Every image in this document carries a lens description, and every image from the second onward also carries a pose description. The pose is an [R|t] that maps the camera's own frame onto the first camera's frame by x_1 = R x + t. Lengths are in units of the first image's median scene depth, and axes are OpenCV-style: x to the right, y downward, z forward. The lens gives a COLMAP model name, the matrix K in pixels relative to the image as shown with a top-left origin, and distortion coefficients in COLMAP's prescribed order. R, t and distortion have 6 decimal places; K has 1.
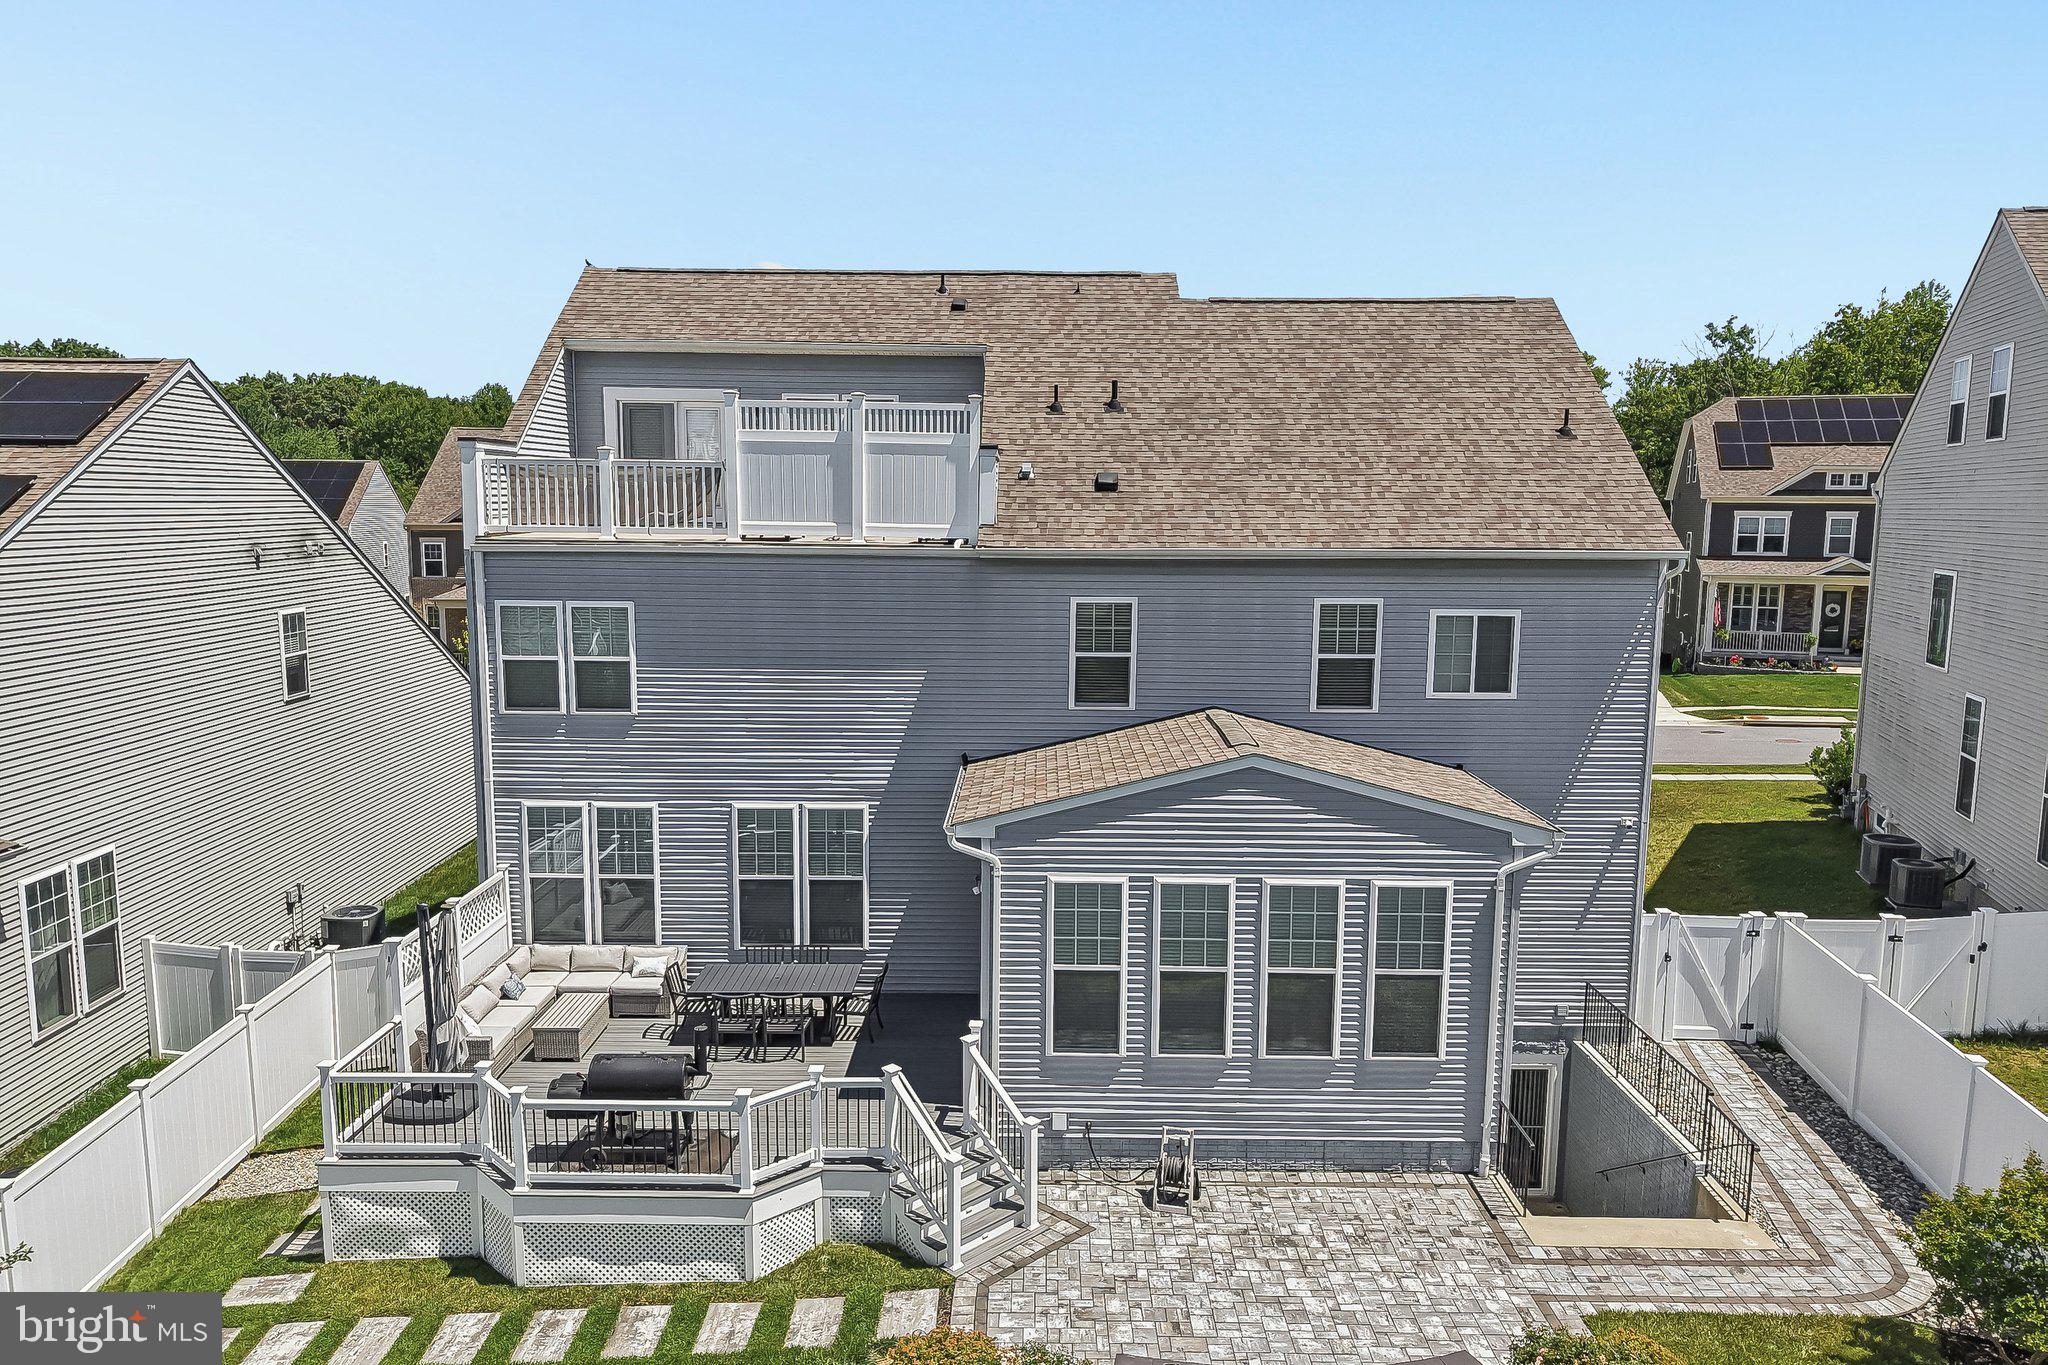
lens RADIAL K [[1371.5, 0, 1019.8], [0, 1371.5, 691.4], [0, 0, 1]] dist [0.014835, -0.014479]
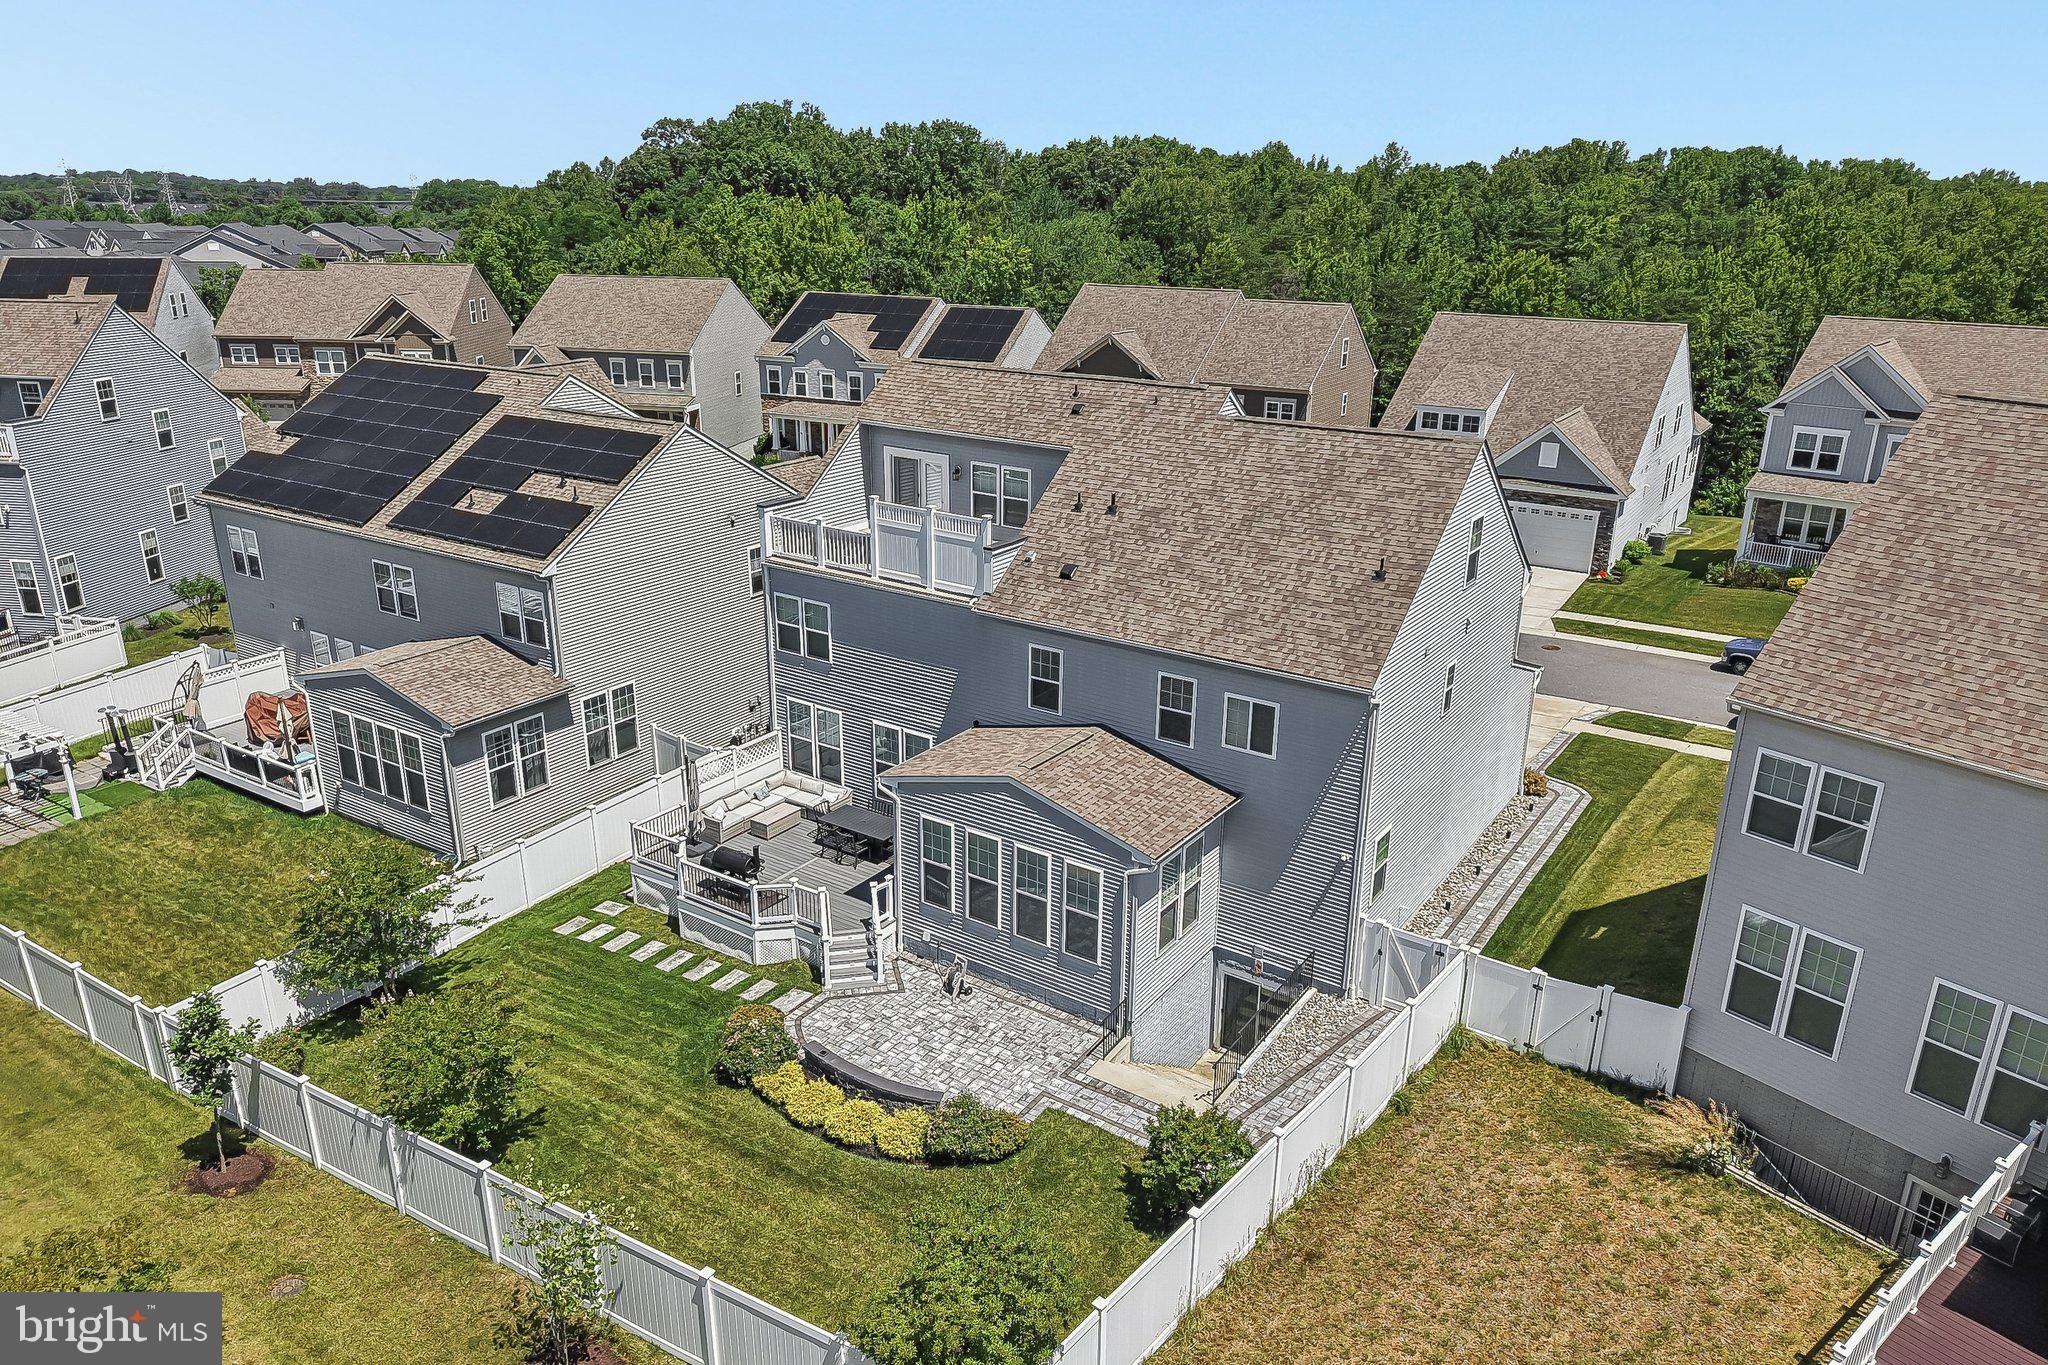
lens RADIAL K [[1372.6, 0, 1024.0], [0, 1372.6, 682.5], [0, 0, 1]] dist [0.031045, -0.045655]
pose [[0.831695, 0.186060, -0.523131, 0.899957], [-0.079299, 0.972328, 0.219750, -0.383127], [0.549541, -0.141281, 0.823434, -0.366700]]
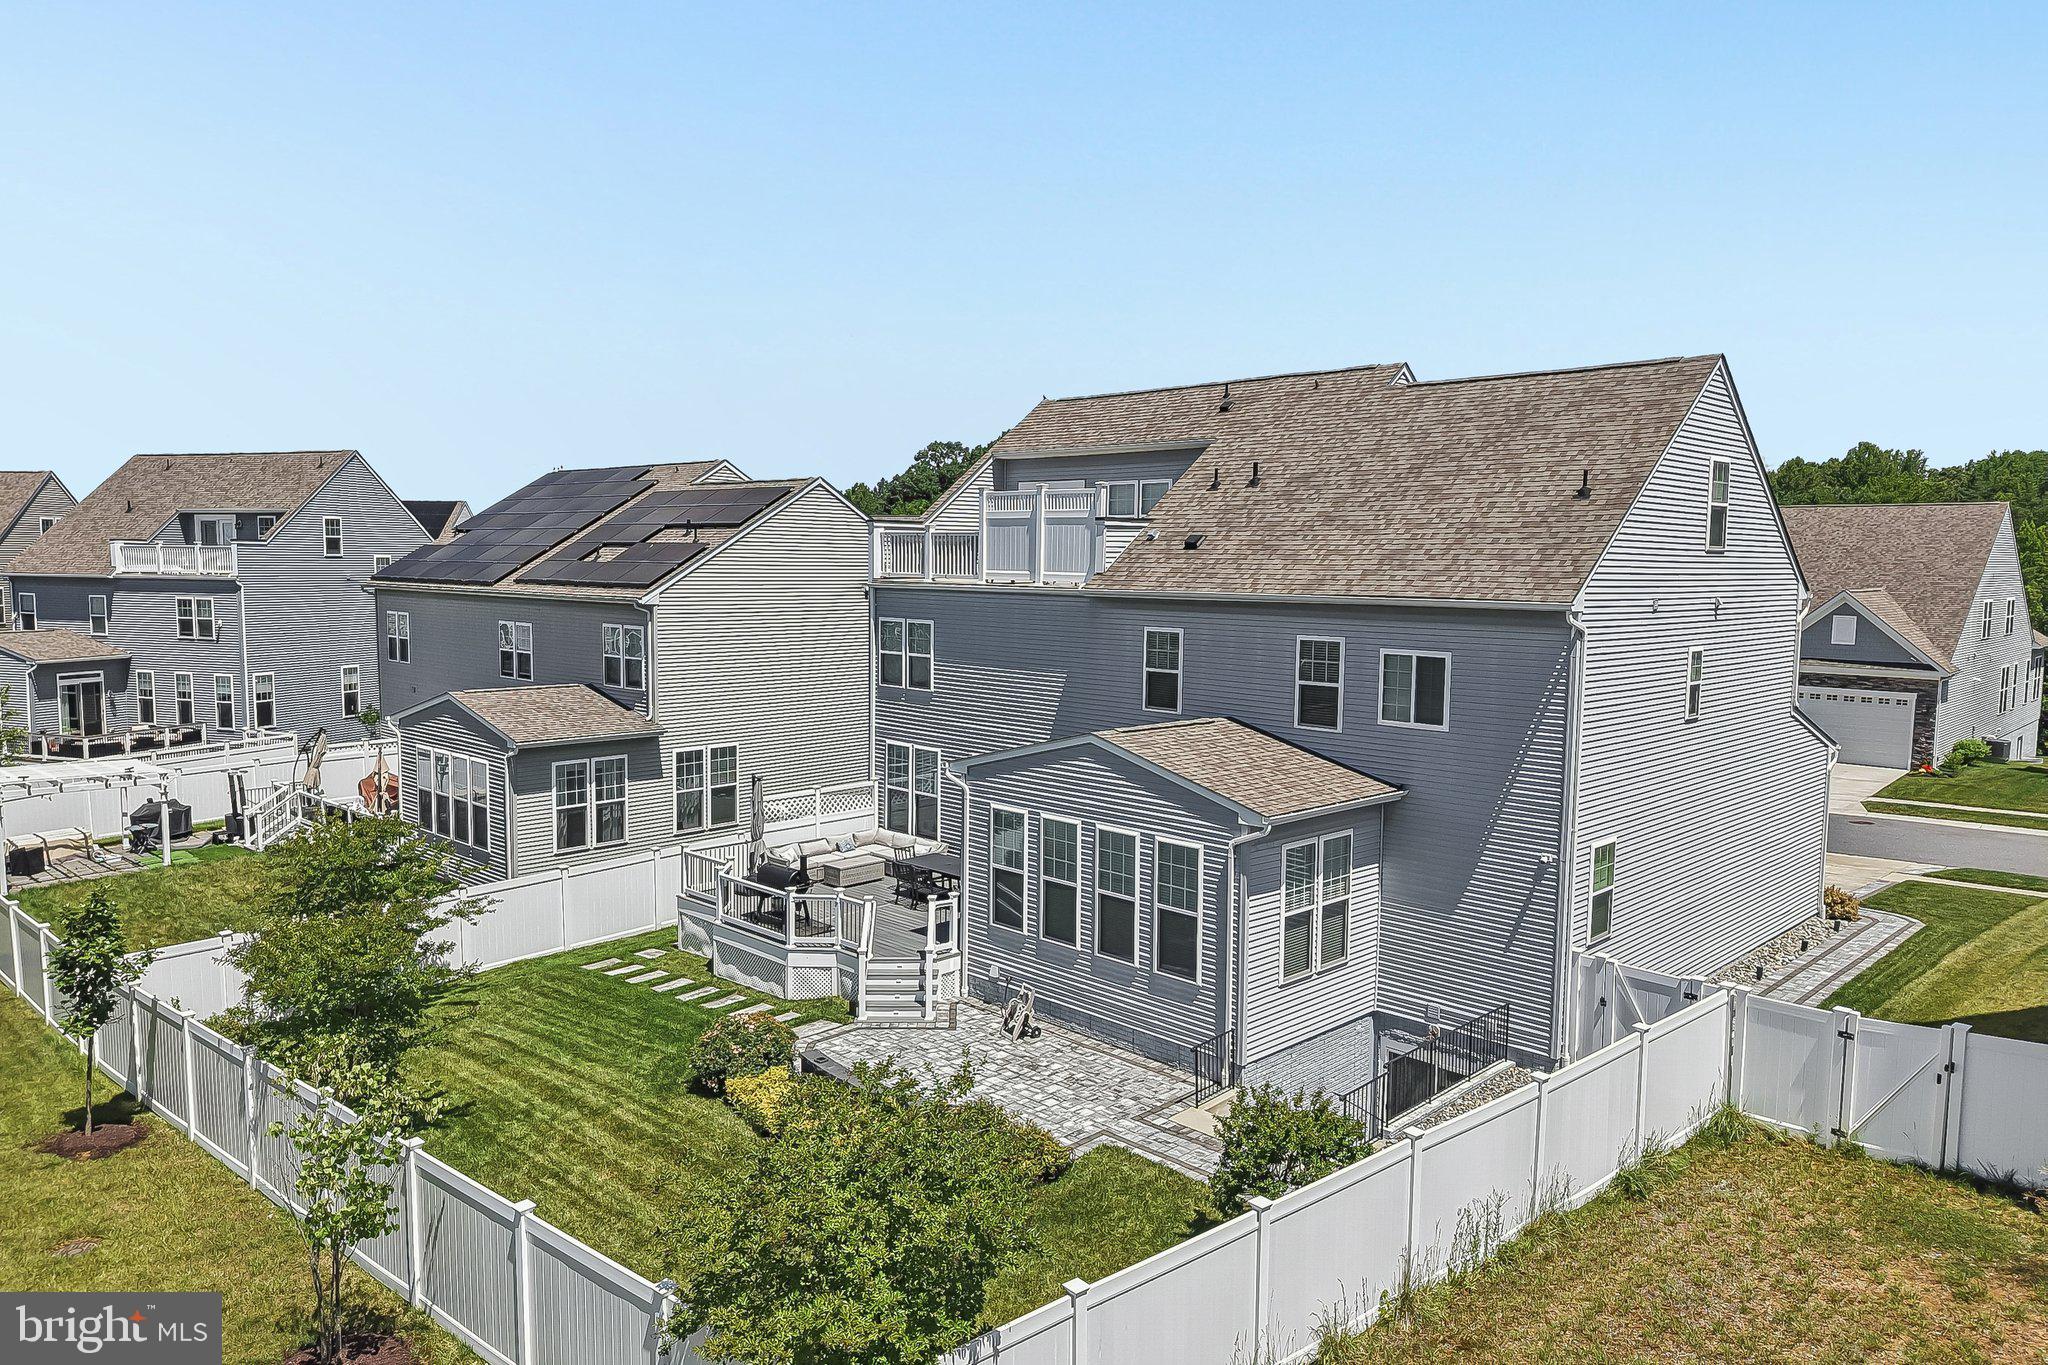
lens RADIAL K [[1371.5, 0, 1019.8], [0, 1371.5, 691.4], [0, 0, 1]] dist [0.014835, -0.014479]
pose [[0.709718, 0.068738, -0.701125, 0.900996], [-0.100763, 0.994900, -0.004458, 0.013192], [0.697243, 0.073811, 0.713025, -0.049958]]
